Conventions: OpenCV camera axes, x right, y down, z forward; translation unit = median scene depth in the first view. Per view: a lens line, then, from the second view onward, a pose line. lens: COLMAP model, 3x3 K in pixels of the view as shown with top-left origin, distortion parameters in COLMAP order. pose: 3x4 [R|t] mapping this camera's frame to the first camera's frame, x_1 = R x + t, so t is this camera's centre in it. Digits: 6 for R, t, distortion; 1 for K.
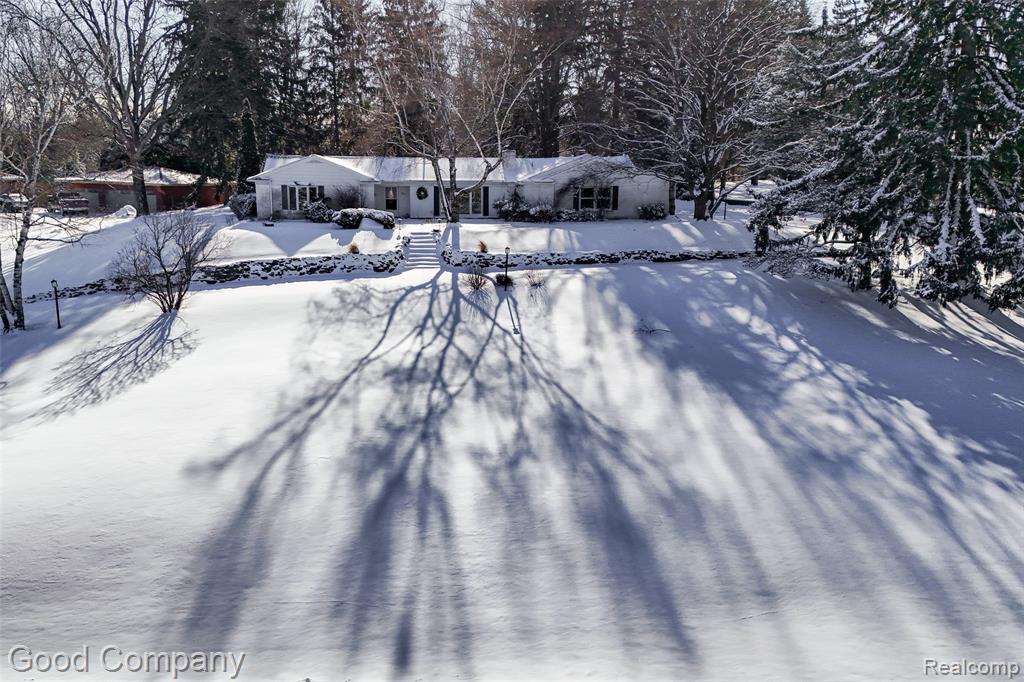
lens RADIAL K [[869.6, 0, 477.9], [0, 869.6, 343.0], [0, 0, 1]] dist [0.274071, -0.063771]
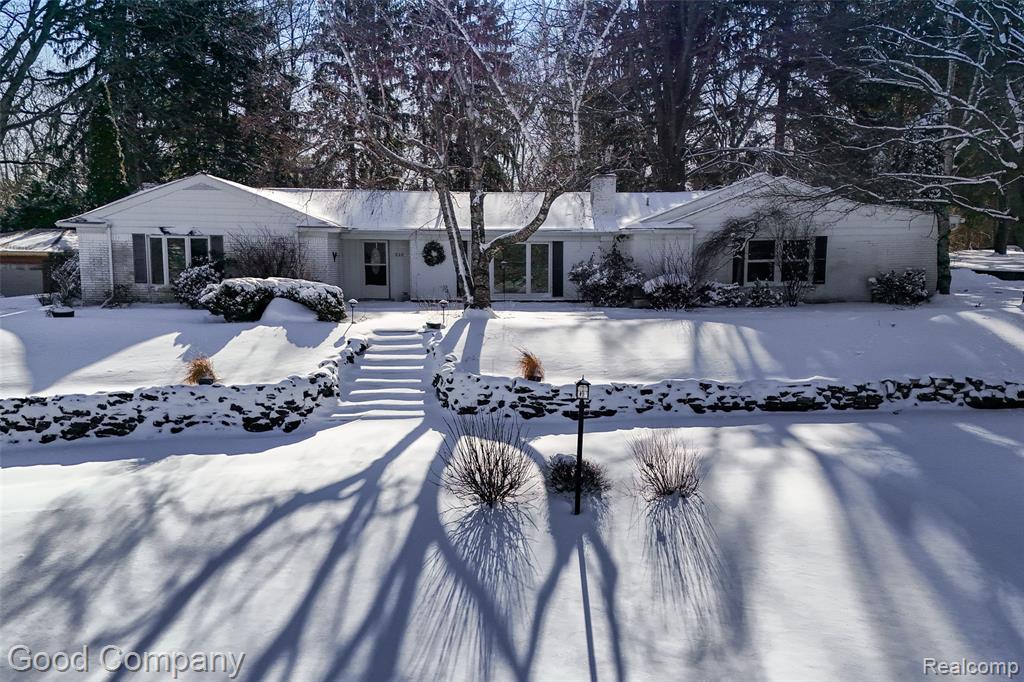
lens RADIAL K [[927.6, 0, 539.0], [0, 927.6, 381.4], [0, 0, 1]] dist [0.320506, -0.442654]
pose [[0.999059, 0.002854, -0.043275, 0.025472], [-0.005721, 0.997785, -0.066280, -0.068599], [0.042990, 0.066465, 0.996862, 0.527060]]
